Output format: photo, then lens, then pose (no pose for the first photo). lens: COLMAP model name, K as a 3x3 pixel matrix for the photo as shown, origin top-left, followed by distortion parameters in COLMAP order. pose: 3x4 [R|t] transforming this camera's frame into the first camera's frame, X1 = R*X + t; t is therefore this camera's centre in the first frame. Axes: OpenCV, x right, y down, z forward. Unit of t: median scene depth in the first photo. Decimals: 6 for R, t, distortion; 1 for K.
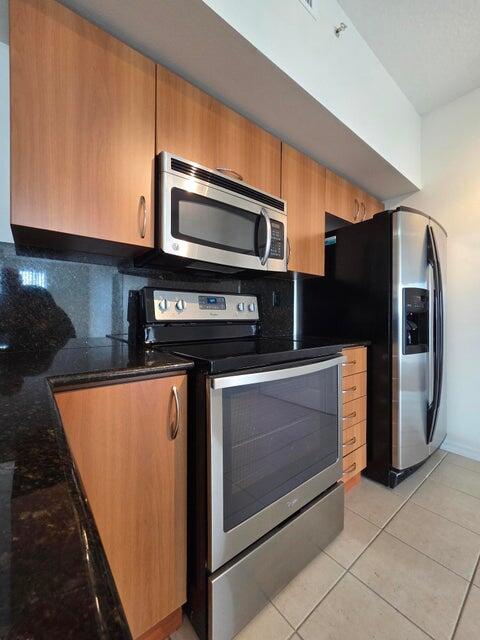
lens RADIAL K [[263.3, 0, 240.0], [0, 263.3, 320.0], [0, 0, 1]] dist [-0.000405, -0.000032]
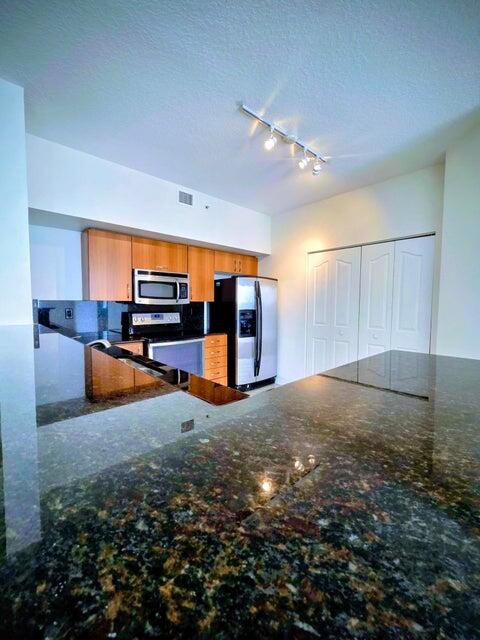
lens RADIAL K [[267.2, 0, 240.0], [0, 267.2, 320.0], [0, 0, 1]] dist [-0.011145, -0.000025]
pose [[0.996800, -0.006598, 0.079665, 0.482497], [0.003226, 0.999097, 0.042375, -0.148008], [-0.079872, -0.041983, 0.995921, -1.578209]]
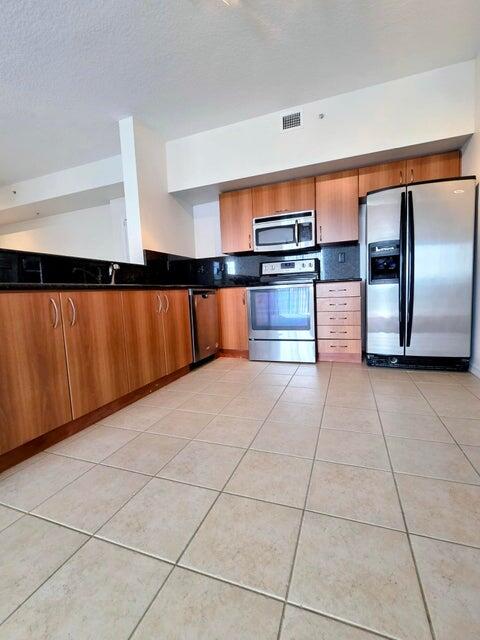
lens RADIAL K [[267.2, 0, 240.0], [0, 267.2, 320.0], [0, 0, 1]] dist [-0.011145, -0.000025]
pose [[0.508271, 0.068974, -0.858430, 1.858356], [0.034708, 0.994337, 0.100445, 0.174440], [0.860497, -0.080847, 0.502999, -0.624304]]
